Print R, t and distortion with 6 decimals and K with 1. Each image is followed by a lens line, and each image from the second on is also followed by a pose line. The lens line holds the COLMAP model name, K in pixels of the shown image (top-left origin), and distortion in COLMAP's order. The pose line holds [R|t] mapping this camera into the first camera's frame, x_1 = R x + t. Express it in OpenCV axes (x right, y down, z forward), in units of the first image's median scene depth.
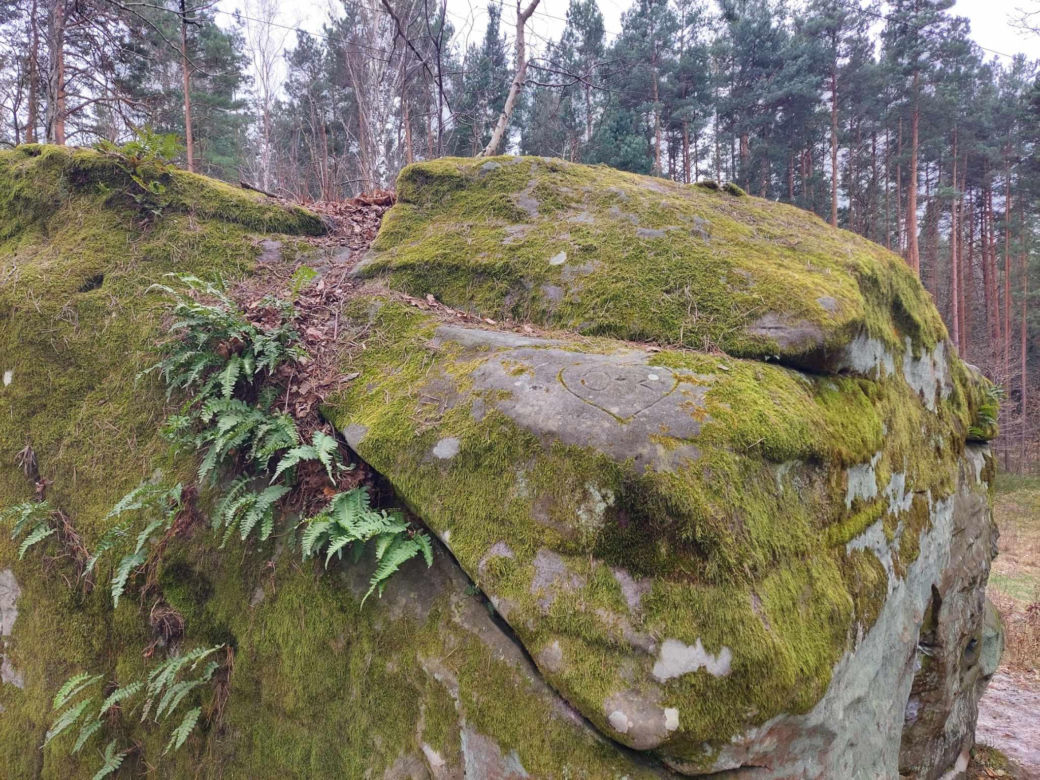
lens RADIAL K [[737.5, 0, 524.5], [0, 737.5, 380.0], [0, 0, 1]] dist [0.107607, -0.109952]
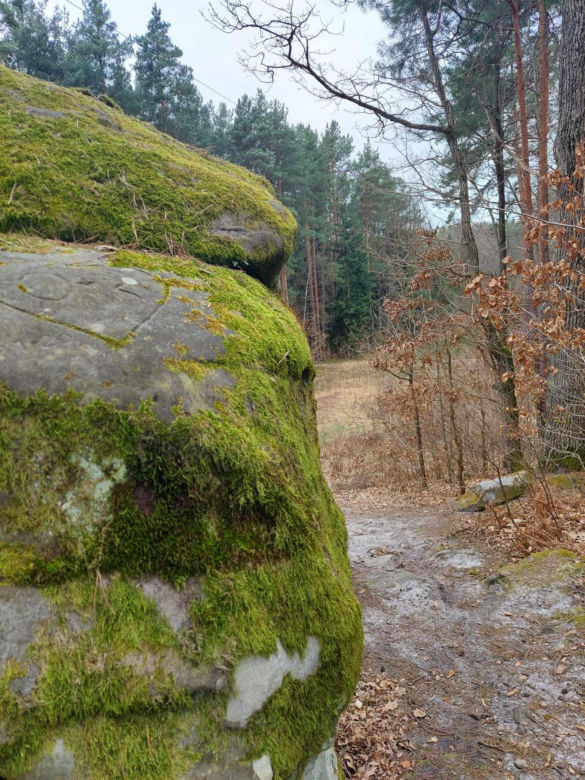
lens RADIAL K [[553.1, 0, 285.3], [0, 553.1, 388.0], [0, 0, 1]] dist [0.107607, -0.109952]
pose [[0.784225, -0.134258, 0.605777, -0.044794], [0.075770, 0.989724, 0.121262, 0.046996], [-0.615832, -0.049197, 0.786340, 0.552436]]
